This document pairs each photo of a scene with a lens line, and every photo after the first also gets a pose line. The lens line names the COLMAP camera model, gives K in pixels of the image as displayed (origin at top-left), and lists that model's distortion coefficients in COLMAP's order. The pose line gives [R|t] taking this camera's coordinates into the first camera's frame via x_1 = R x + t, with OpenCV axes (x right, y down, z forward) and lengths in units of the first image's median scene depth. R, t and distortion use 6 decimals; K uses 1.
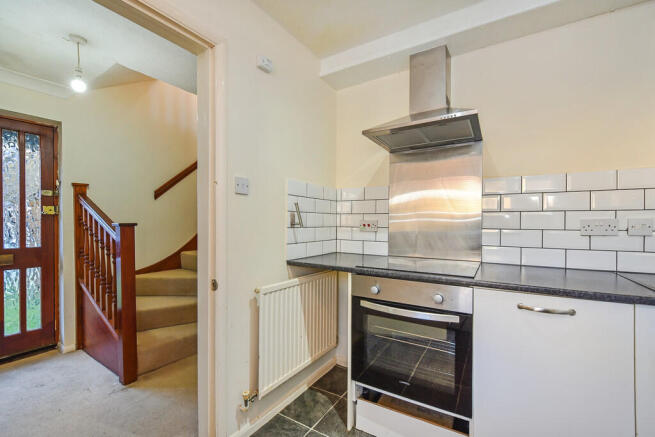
lens RADIAL K [[268.0, 0, 316.2], [0, 268.0, 221.6], [0, 0, 1]] dist [-0.004813, -0.000252]
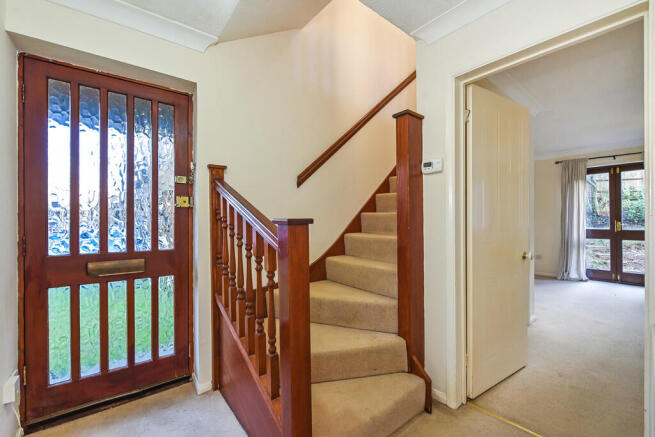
lens RADIAL K [[268.0, 0, 332.4], [0, 268.0, 218.9], [0, 0, 1]] dist [-0.004813, -0.000252]
pose [[0.960433, 0.004977, -0.278467, -0.375778], [-0.004152, 0.999985, 0.003550, 0.002975], [0.278481, -0.002254, 0.960439, 0.381531]]
